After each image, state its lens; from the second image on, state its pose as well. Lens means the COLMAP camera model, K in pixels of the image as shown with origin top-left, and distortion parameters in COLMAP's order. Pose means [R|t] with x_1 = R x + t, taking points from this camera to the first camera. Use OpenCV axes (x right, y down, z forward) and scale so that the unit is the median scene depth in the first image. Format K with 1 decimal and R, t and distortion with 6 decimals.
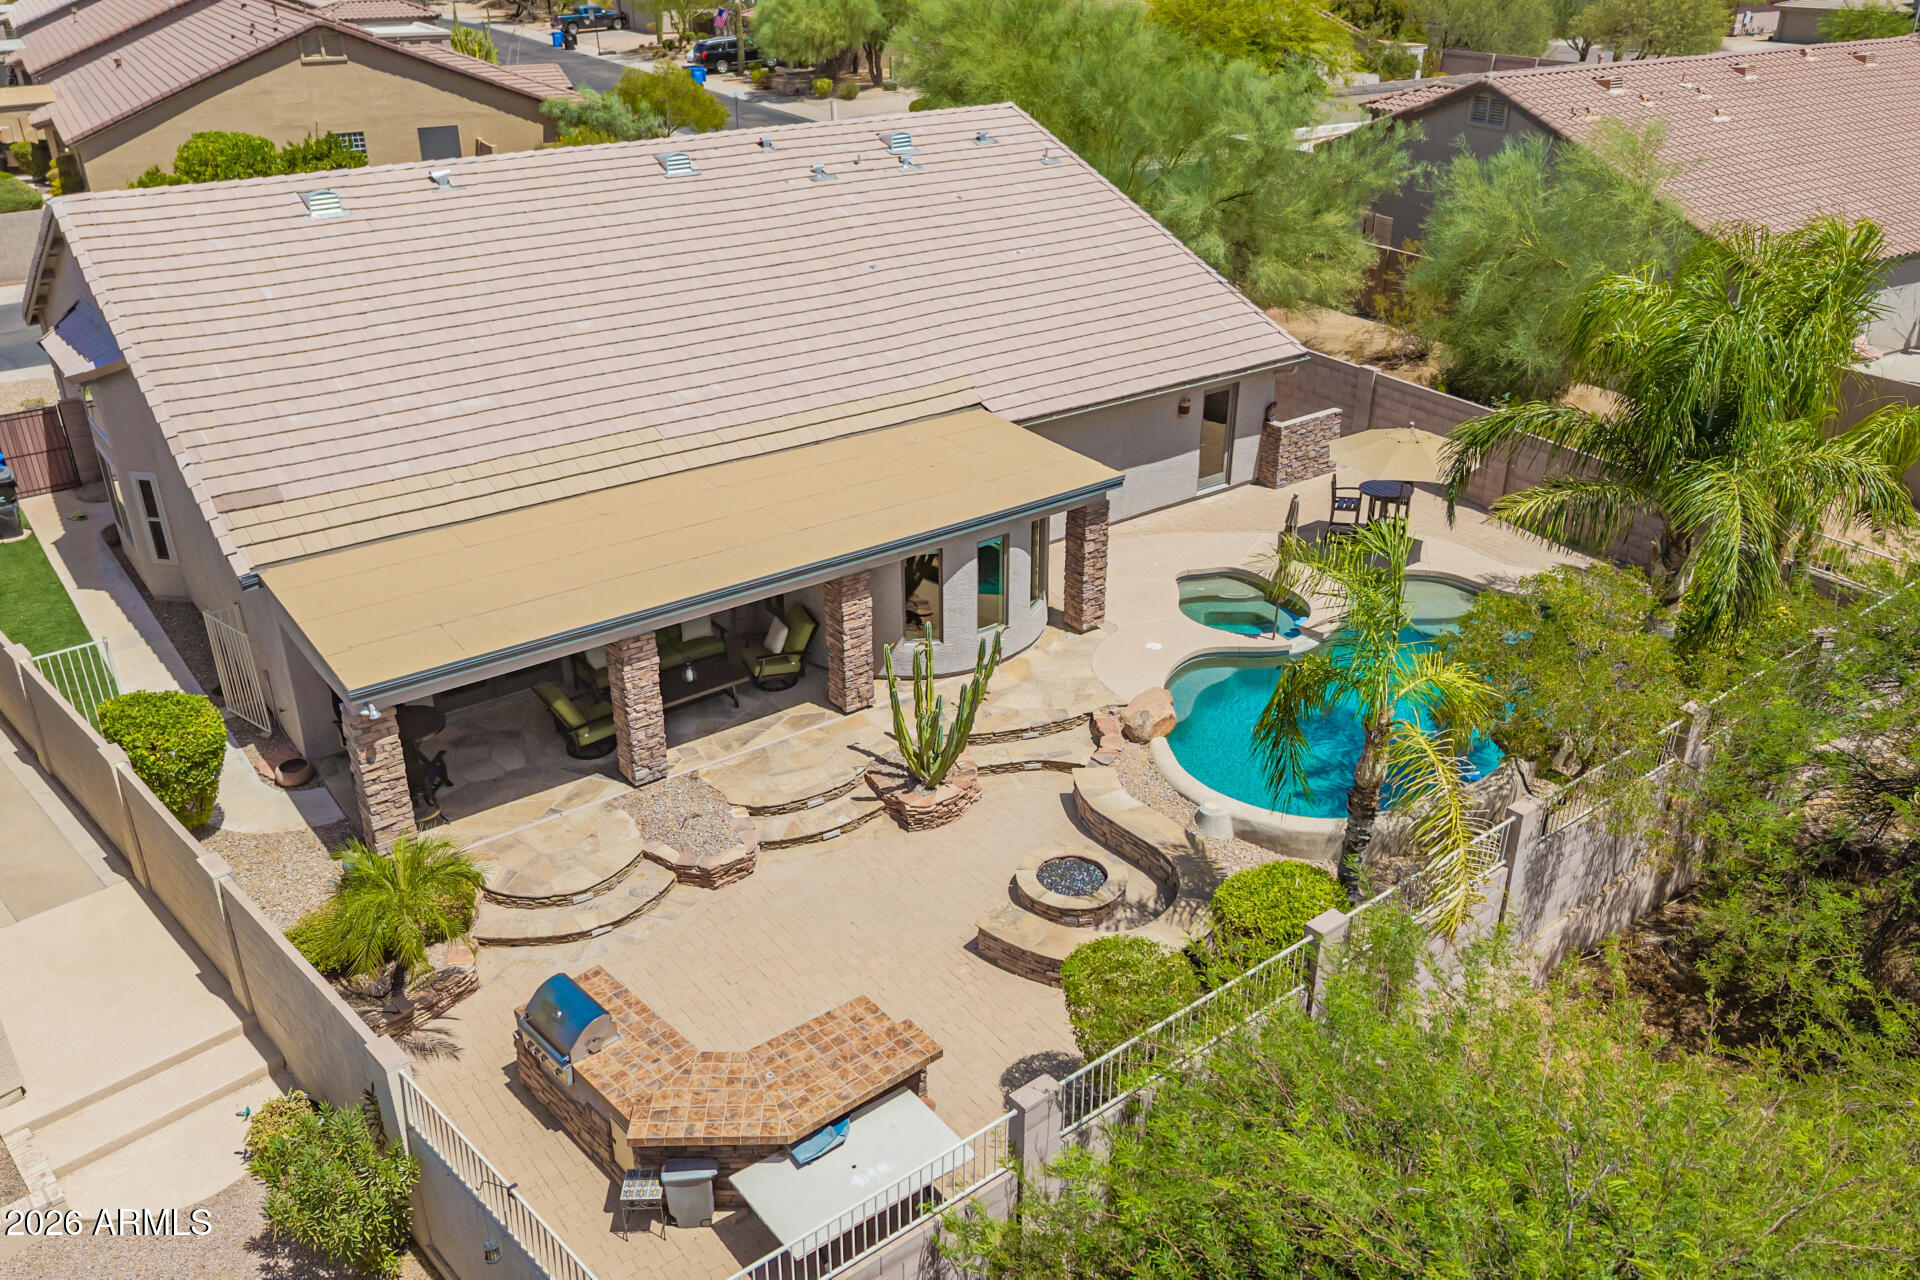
lens RADIAL K [[1519.9, 0, 963.2], [0, 1519.9, 659.6], [0, 0, 1]] dist [0.044446, -0.063313]
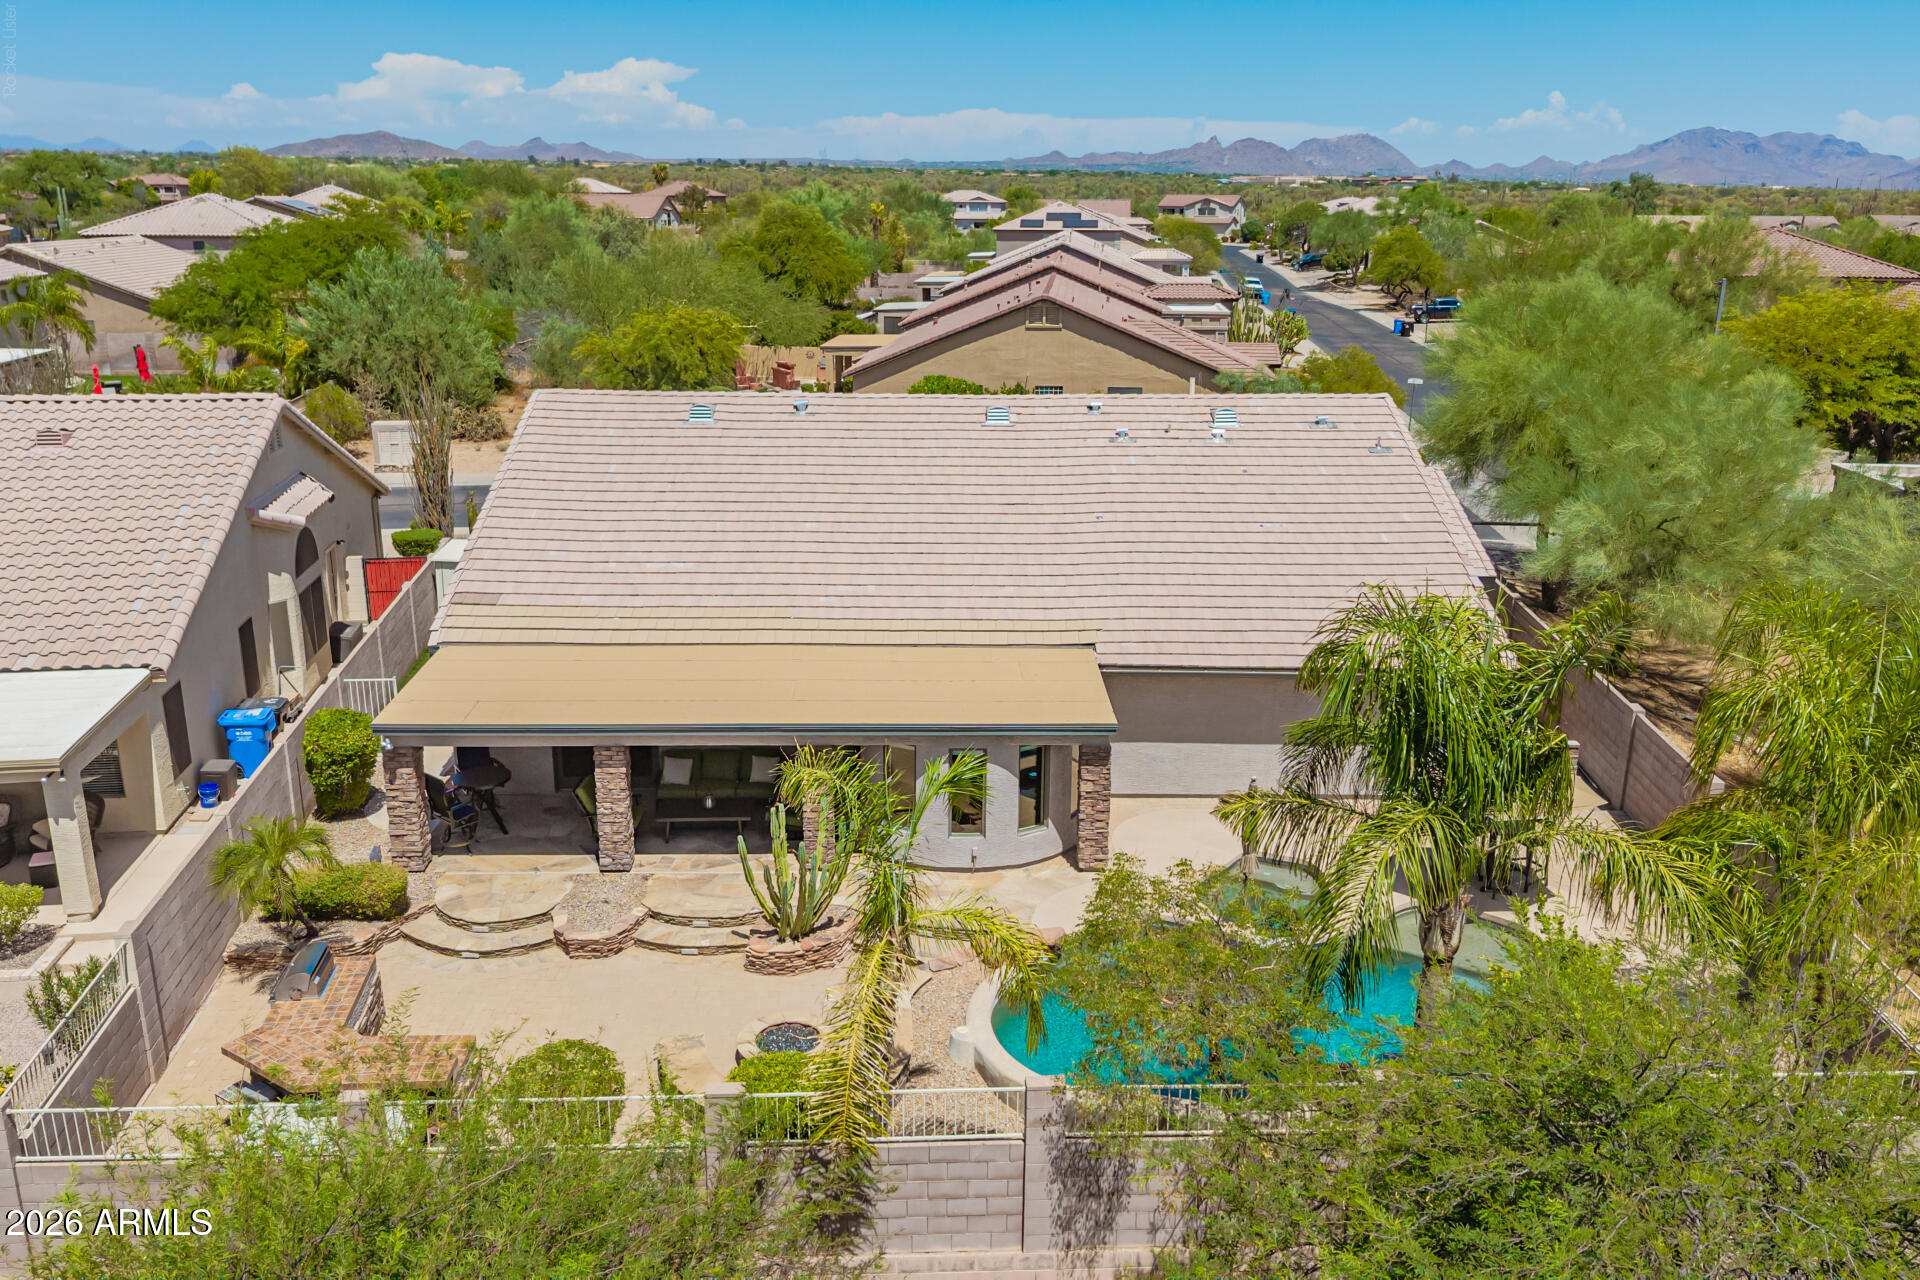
lens RADIAL K [[1519.9, 0, 965.2], [0, 1519.9, 623.9], [0, 0, 1]] dist [0.044446, -0.063313]
pose [[0.811387, 0.168516, -0.559690, 0.682994], [-0.272501, 0.956170, -0.107156, -0.055589], [0.517101, 0.239460, 0.821745, 0.092300]]
